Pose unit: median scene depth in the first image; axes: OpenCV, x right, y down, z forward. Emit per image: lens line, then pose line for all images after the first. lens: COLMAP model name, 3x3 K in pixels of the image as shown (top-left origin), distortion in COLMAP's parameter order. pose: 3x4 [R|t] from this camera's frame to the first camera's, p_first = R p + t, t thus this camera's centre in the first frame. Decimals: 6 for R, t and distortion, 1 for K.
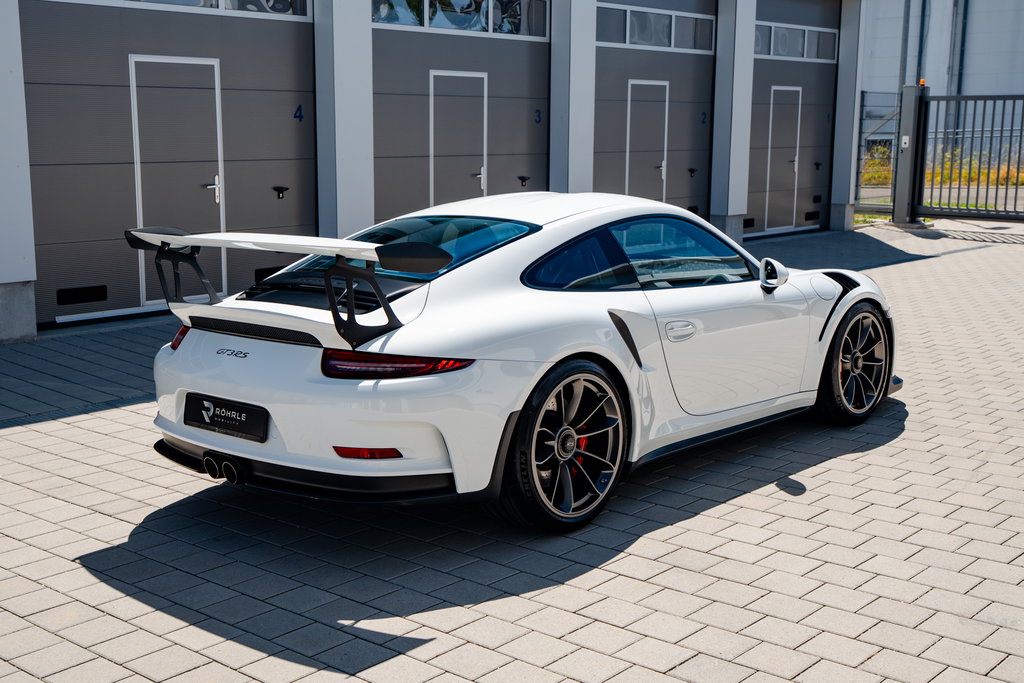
lens RADIAL K [[1237.7, 0, 504.9], [0, 1237.7, 340.1], [0, 0, 1]] dist [0.088071, 0.000000]
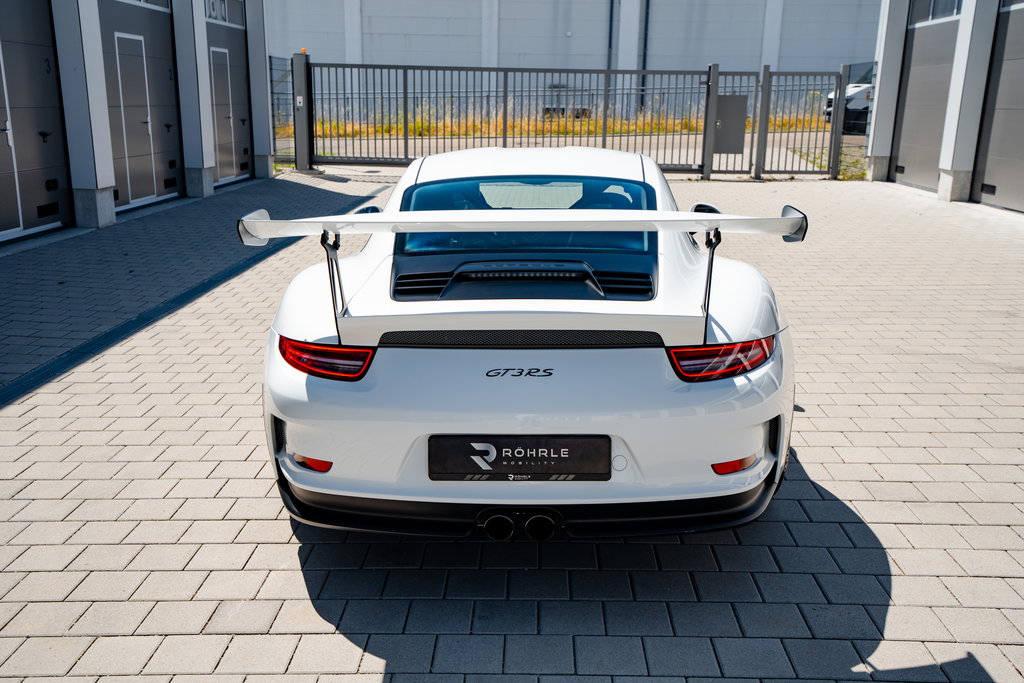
lens RADIAL K [[974.4, 0, 515.9], [0, 974.4, 344.8], [0, 0, 1]] dist [0.071185, 0.000000]
pose [[0.765382, -0.154151, 0.624842, -0.542586], [0.101806, 0.987666, 0.118957, -0.070560], [-0.635473, -0.027435, 0.771636, 0.510073]]
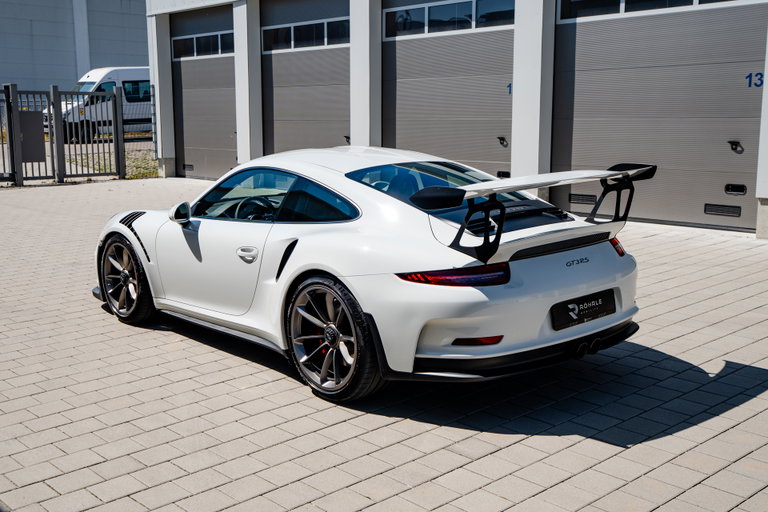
lens RADIAL K [[868.1, 0, 383.0], [0, 868.1, 258.4], [0, 0, 1]] dist [0.064438, 0.000000]
pose [[0.109805, -0.170849, 0.979160, -1.076137], [0.179393, 0.972345, 0.149543, -0.158497], [-0.977630, 0.159234, 0.137417, 0.998281]]
